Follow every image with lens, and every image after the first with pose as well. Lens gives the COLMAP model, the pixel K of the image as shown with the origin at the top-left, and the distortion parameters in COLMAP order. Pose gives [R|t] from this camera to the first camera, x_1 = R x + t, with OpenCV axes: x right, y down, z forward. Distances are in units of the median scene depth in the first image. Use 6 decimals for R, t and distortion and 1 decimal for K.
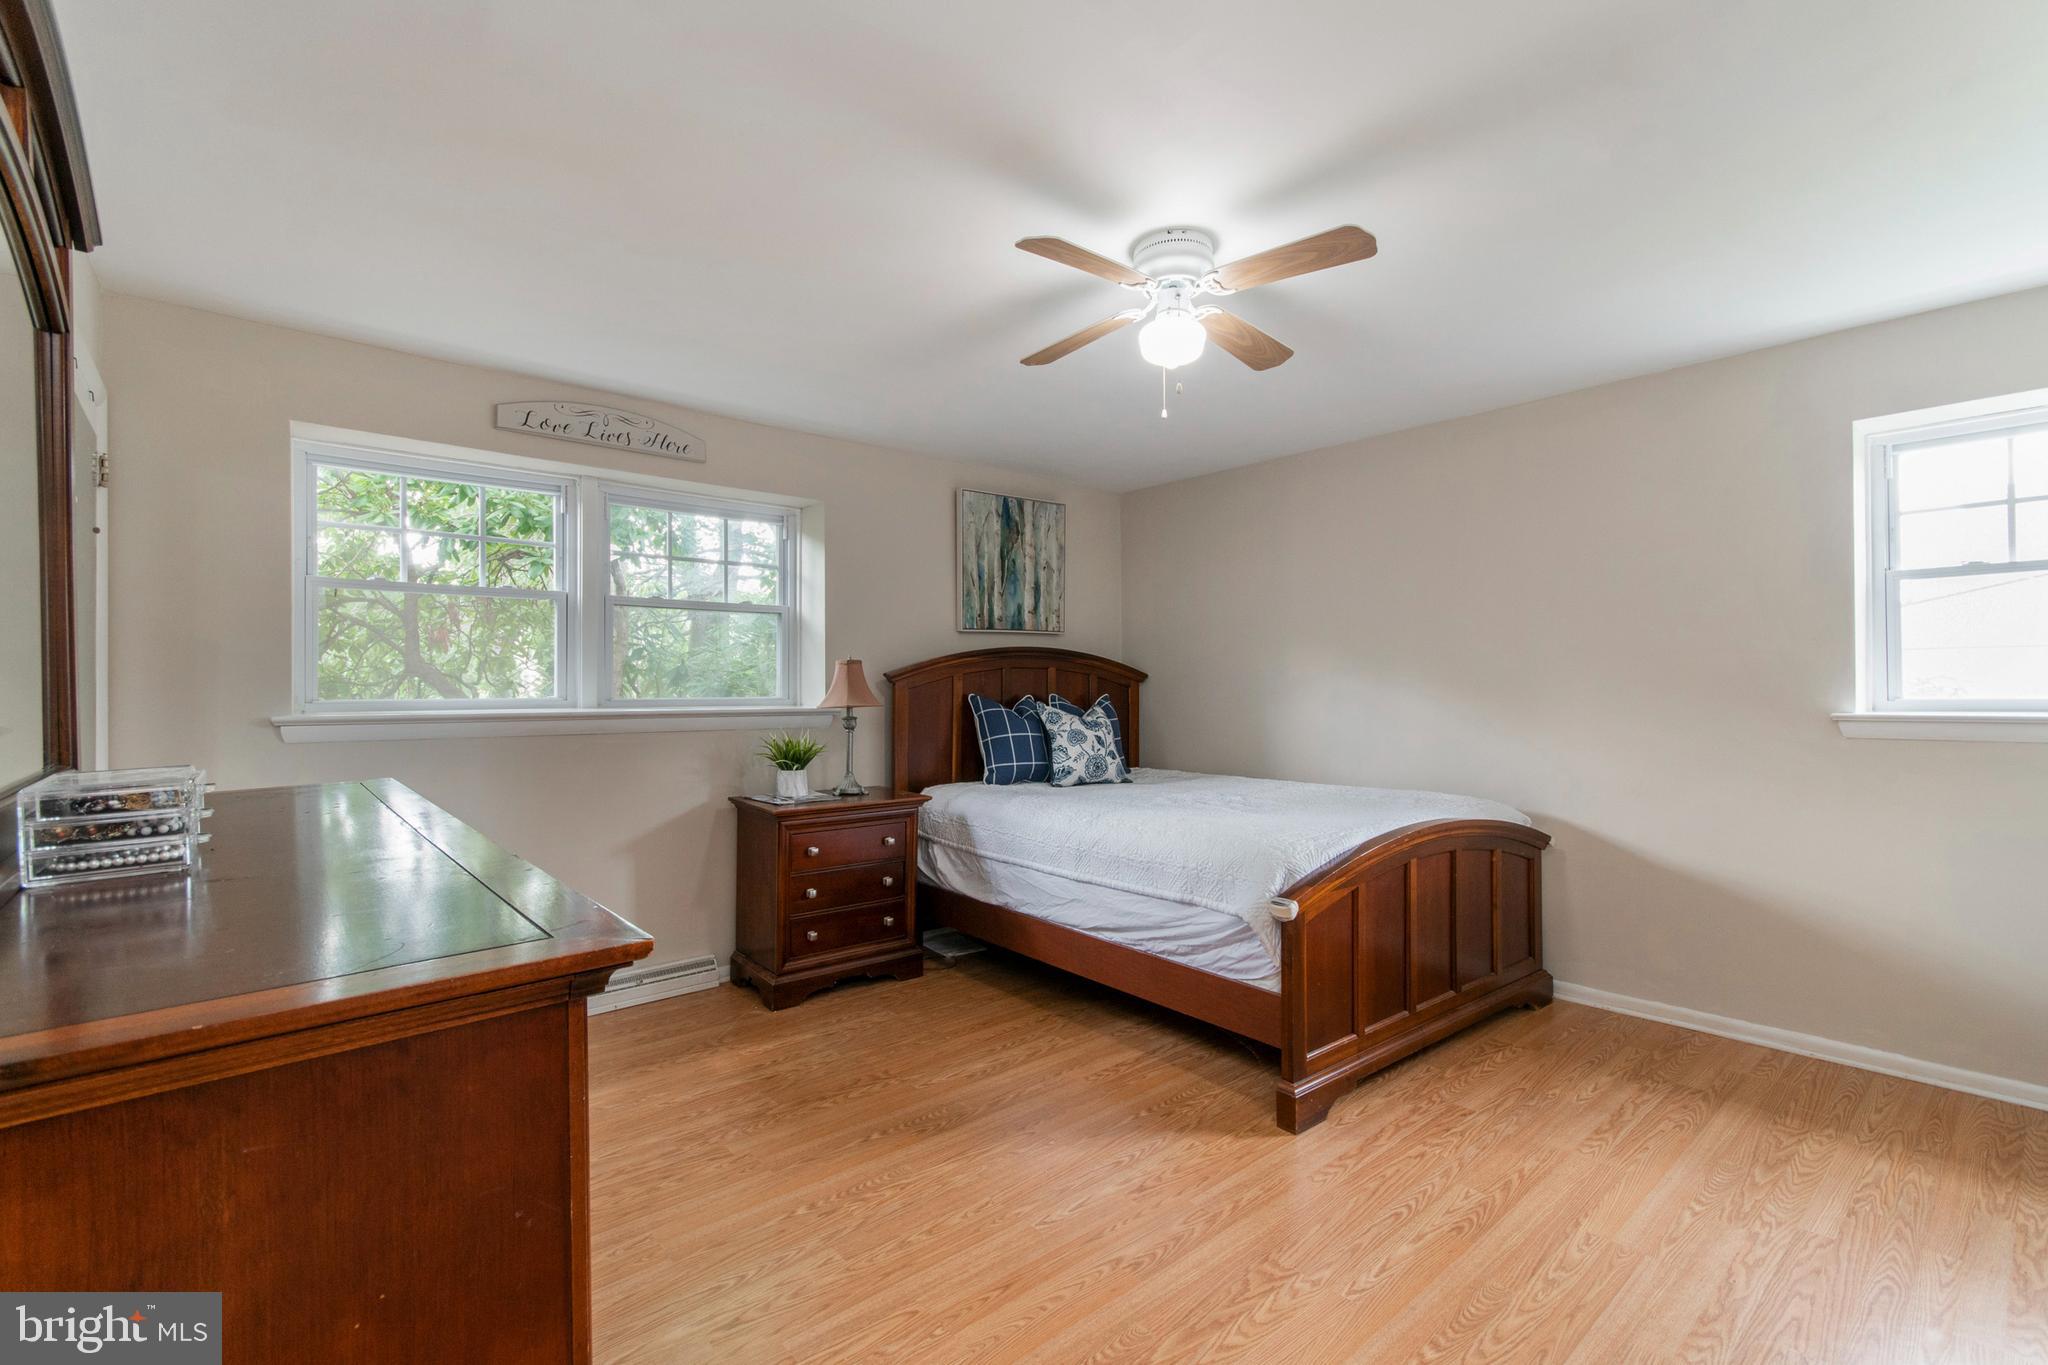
lens RADIAL K [[925.9, 0, 996.5], [0, 925.9, 676.9], [0, 0, 1]] dist [-0.001022, -0.000294]
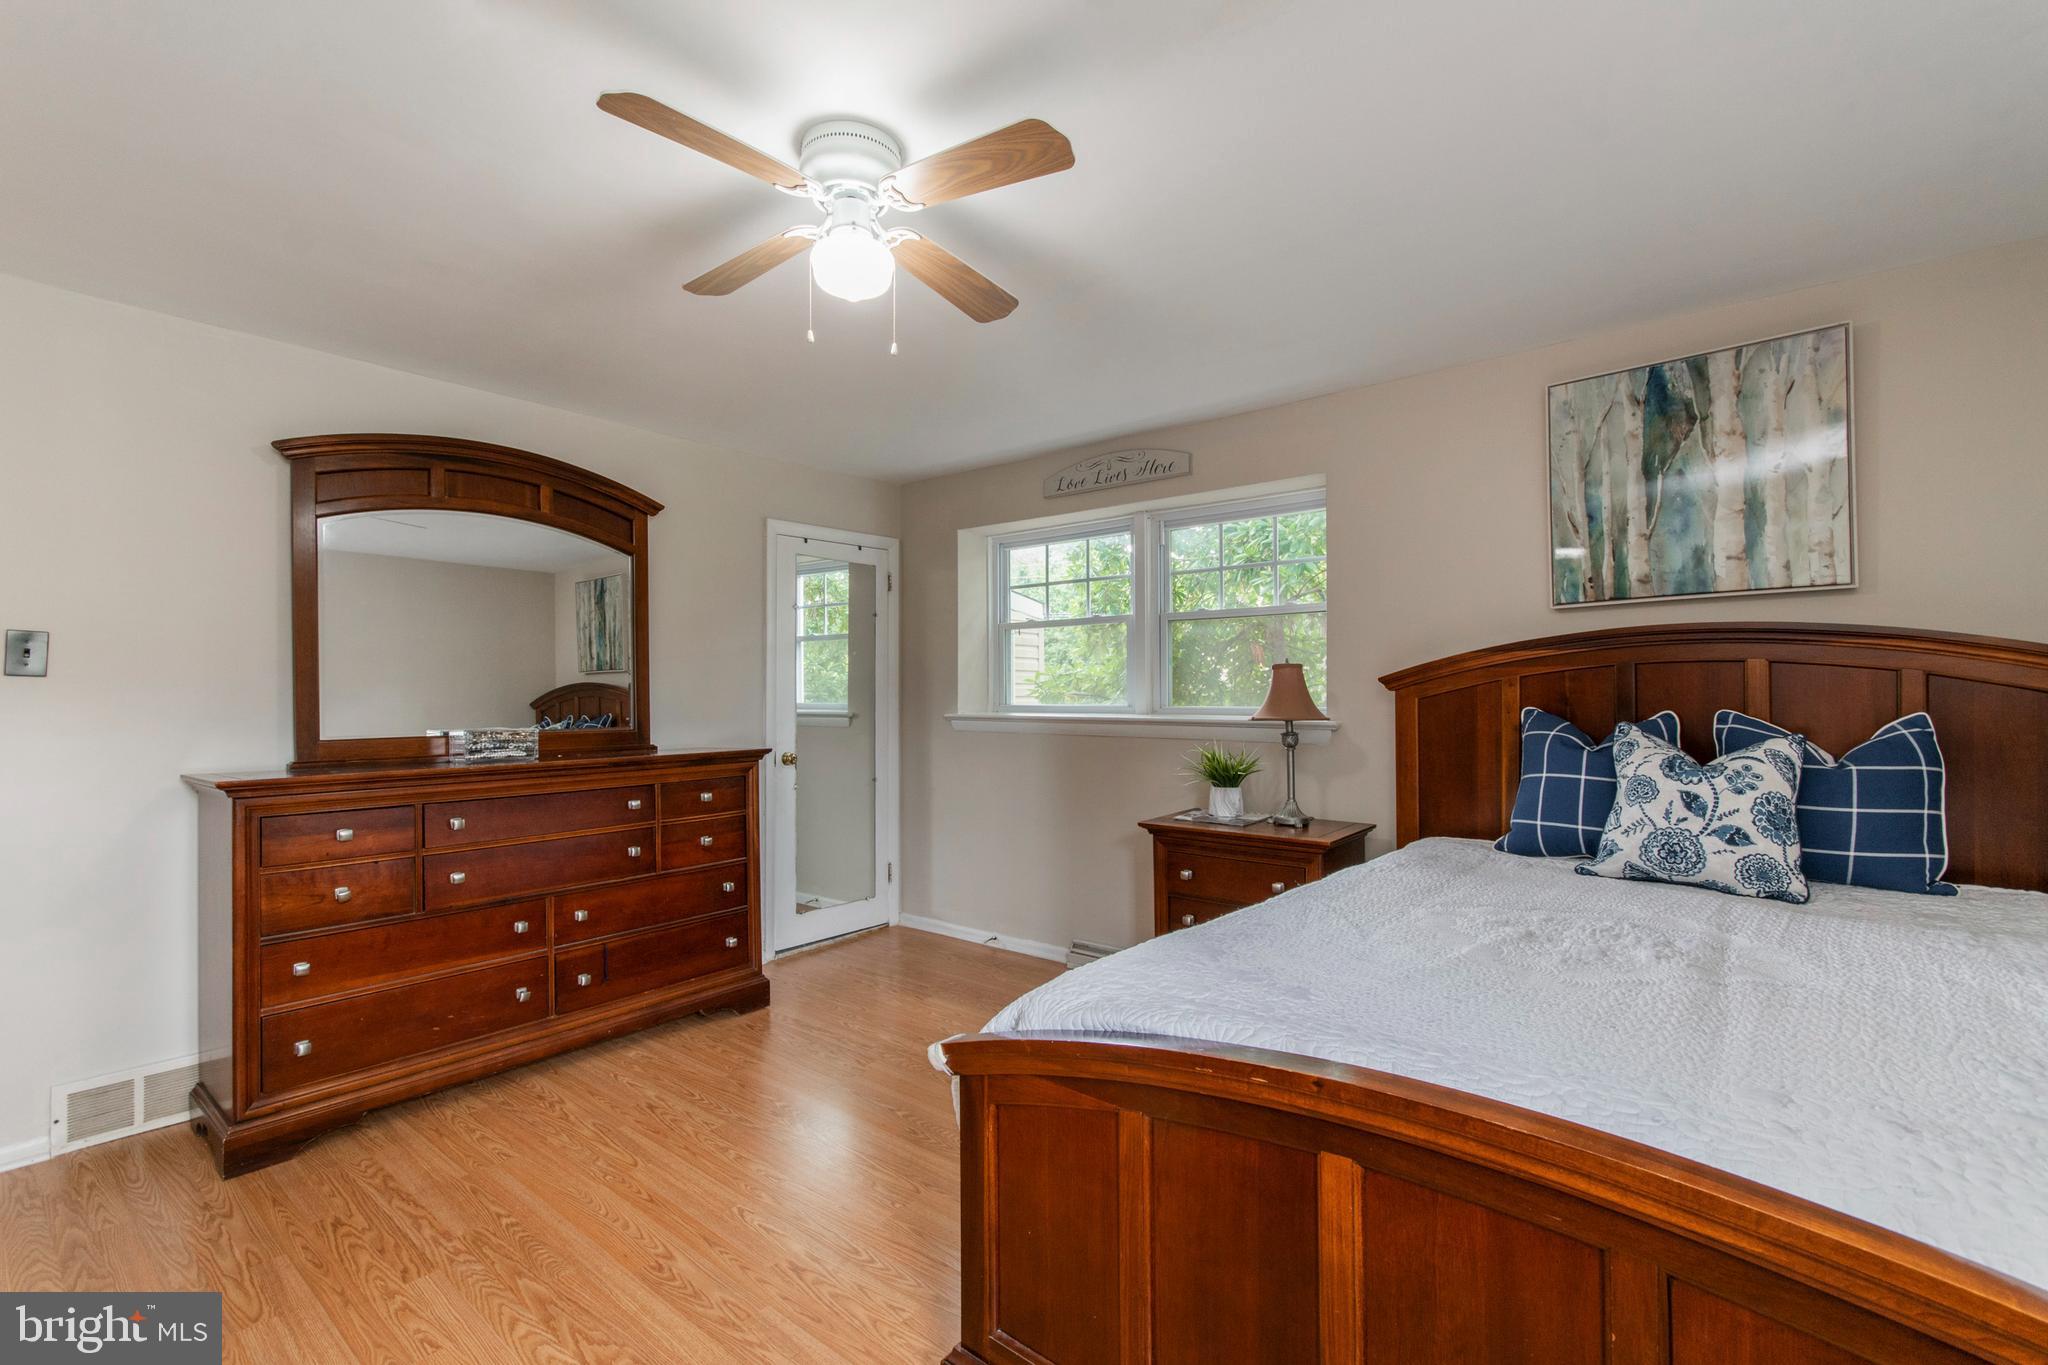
lens RADIAL K [[906.7, 0, 1011.6], [0, 906.7, 695.3], [0, 0, 1]] dist [0.001867, -0.000223]
pose [[0.170083, 0.002334, -0.985427, 0.510821], [0.013647, 0.999896, 0.004724, 0.002261], [0.985335, -0.014252, 0.170033, 0.519969]]
